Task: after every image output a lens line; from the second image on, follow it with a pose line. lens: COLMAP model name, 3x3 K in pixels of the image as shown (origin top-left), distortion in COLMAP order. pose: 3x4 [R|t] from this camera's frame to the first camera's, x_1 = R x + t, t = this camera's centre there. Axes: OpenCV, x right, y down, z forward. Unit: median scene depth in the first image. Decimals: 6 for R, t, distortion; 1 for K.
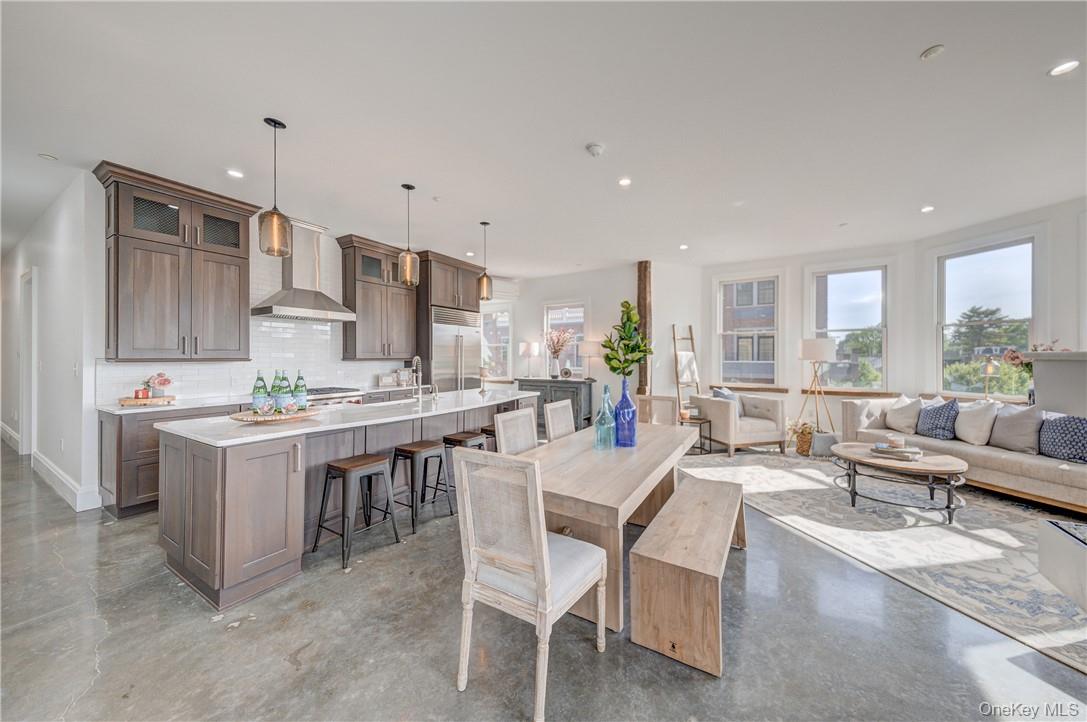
lens RADIAL K [[364.6, 0, 558.9], [0, 364.6, 356.5], [0, 0, 1]] dist [0.026058, -0.007462]
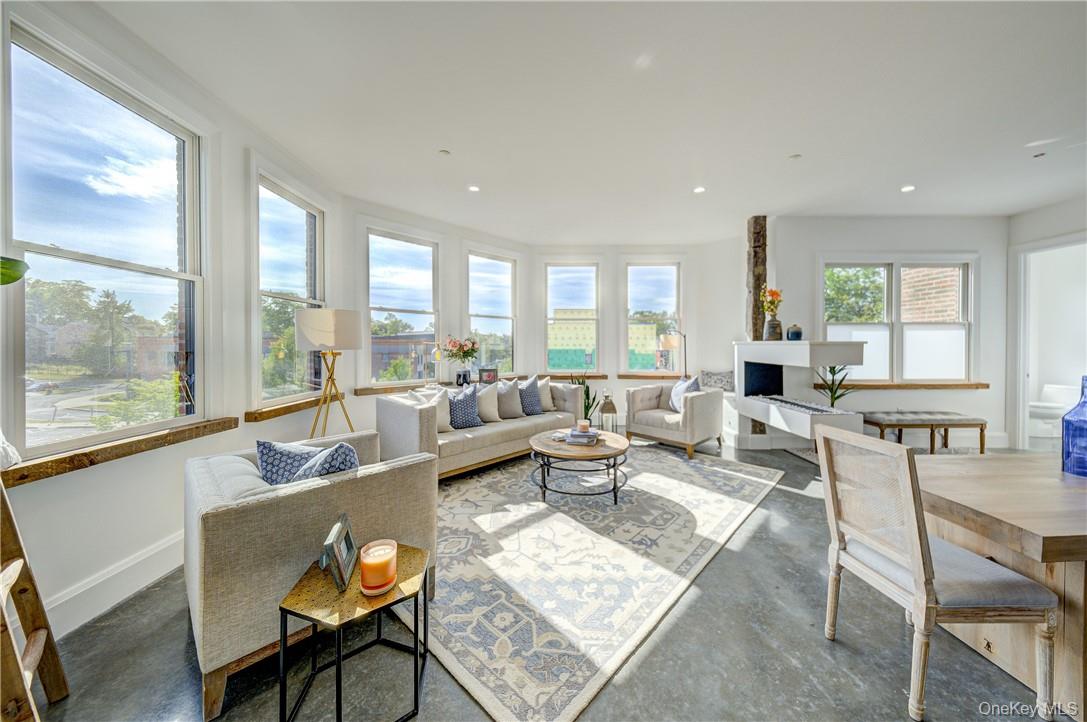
lens RADIAL K [[364.4, 0, 556.3], [0, 364.4, 353.6], [0, 0, 1]] dist [0.027940, -0.009338]
pose [[-0.545037, -0.025017, 0.838039, 0.113040], [-0.011870, 0.999685, 0.022123, 0.012456], [-0.838328, 0.002110, -0.545162, 1.509579]]
